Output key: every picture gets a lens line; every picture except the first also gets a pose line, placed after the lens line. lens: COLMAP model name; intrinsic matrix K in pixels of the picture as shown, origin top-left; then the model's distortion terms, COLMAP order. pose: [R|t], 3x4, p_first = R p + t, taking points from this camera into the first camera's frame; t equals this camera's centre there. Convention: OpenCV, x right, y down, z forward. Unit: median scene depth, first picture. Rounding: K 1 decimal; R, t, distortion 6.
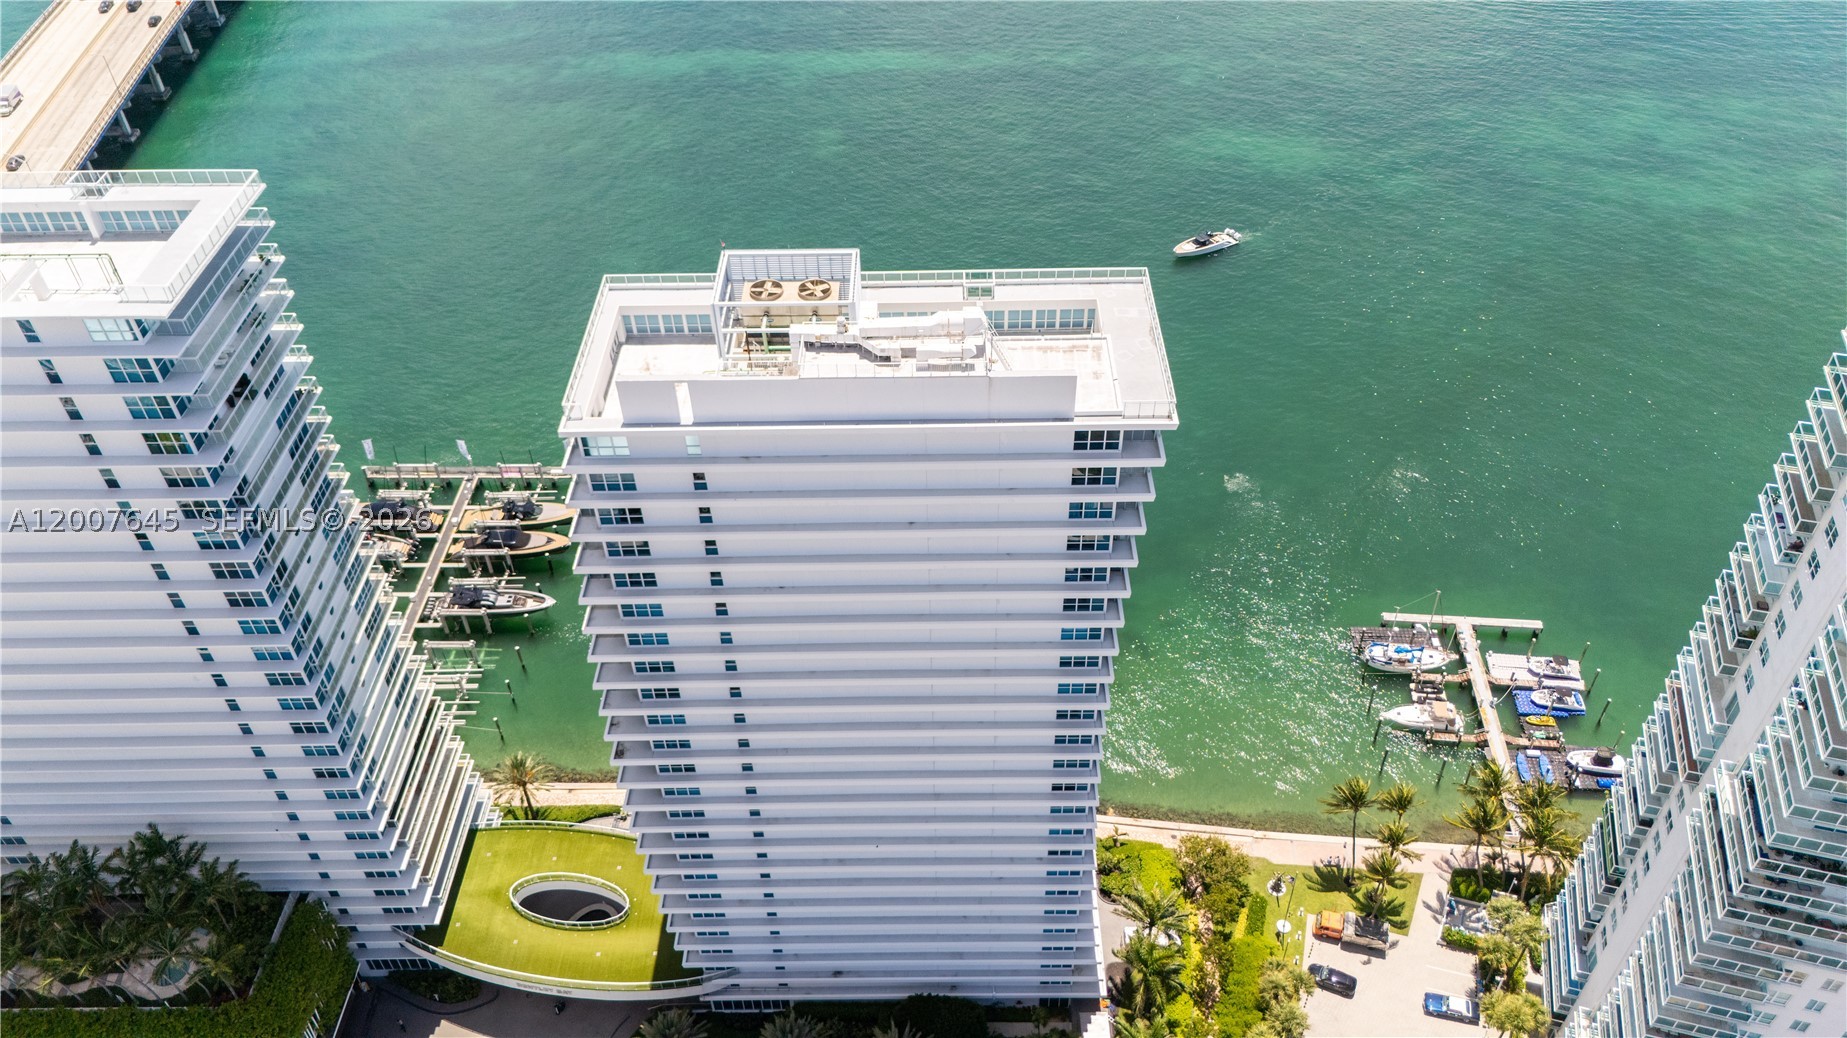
lens RADIAL K [[1319.5, 0, 928.4], [0, 1319.5, 541.1], [0, 0, 1]] dist [0.032587, -0.000468]
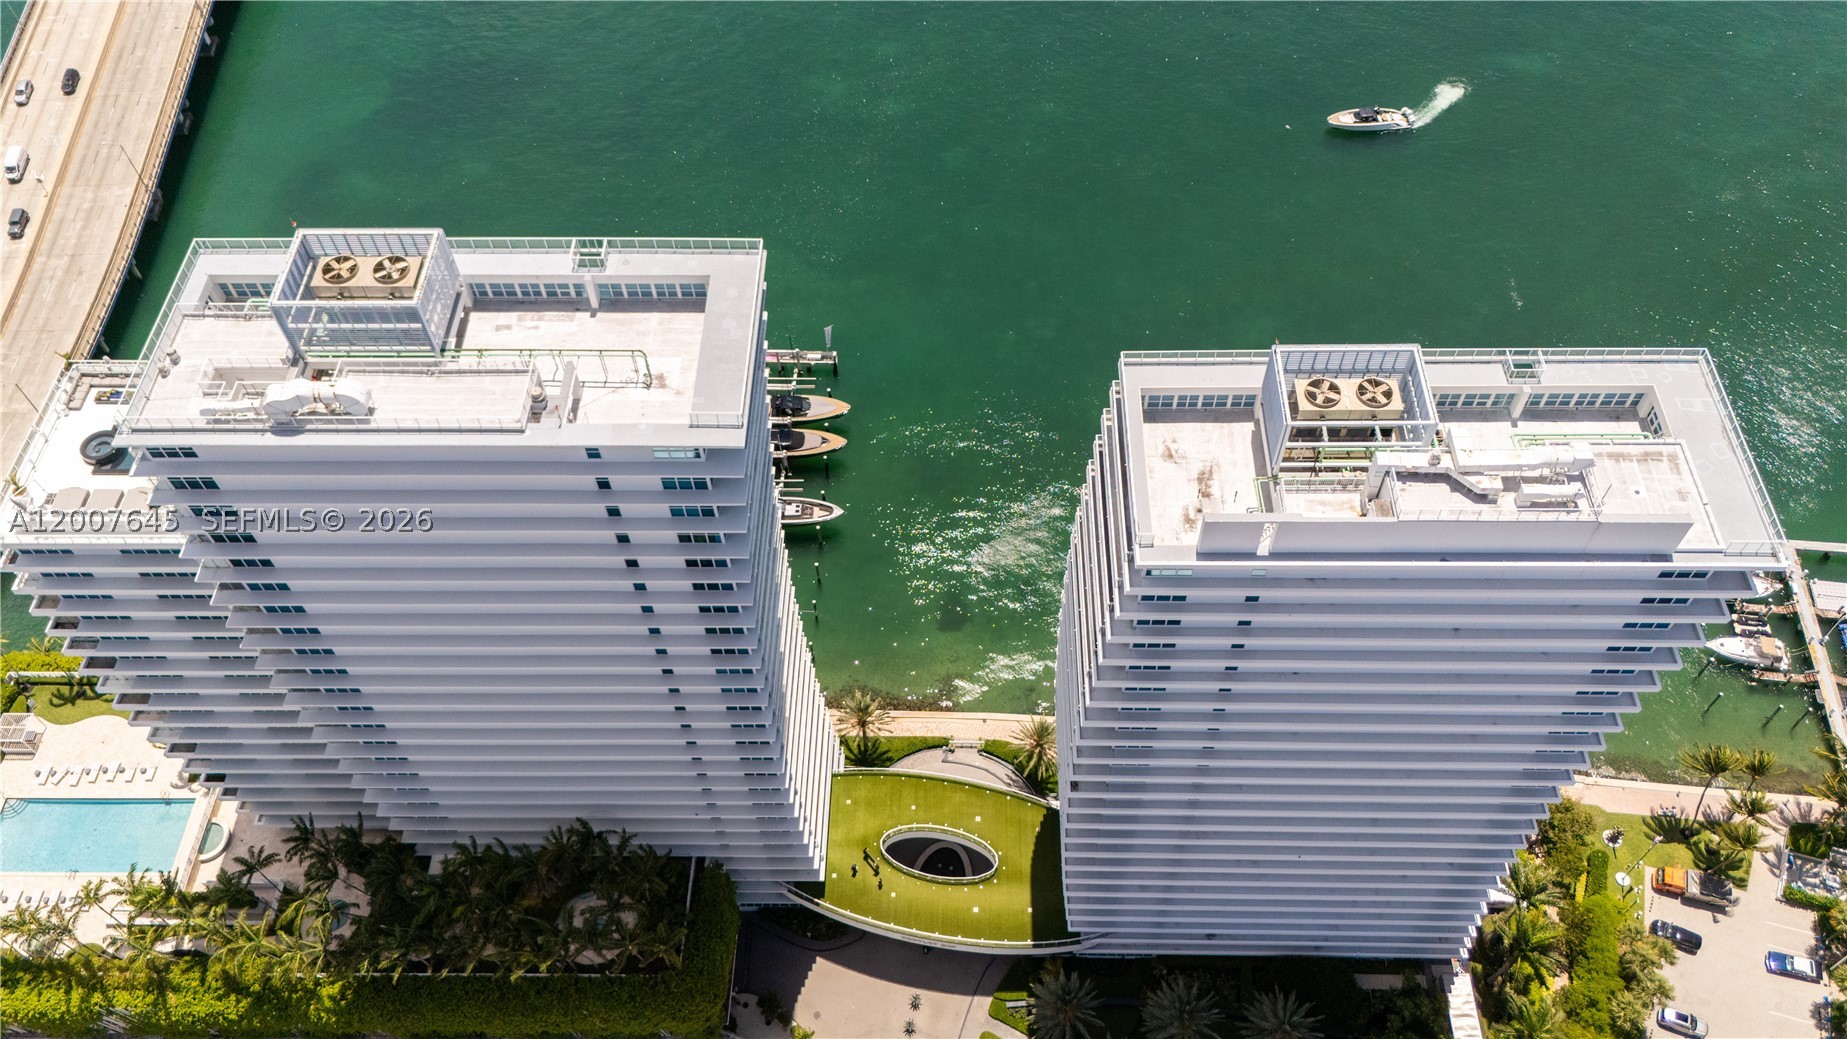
lens RADIAL K [[1362.8, 0, 933.1], [0, 1362.8, 519.5], [0, 0, 1]] dist [0.084047, -0.087342]
pose [[0.999908, 0.009200, -0.010015, -0.259851], [-0.006962, 0.978917, 0.204141, -0.198672], [0.011682, -0.204052, 0.978890, 0.004272]]
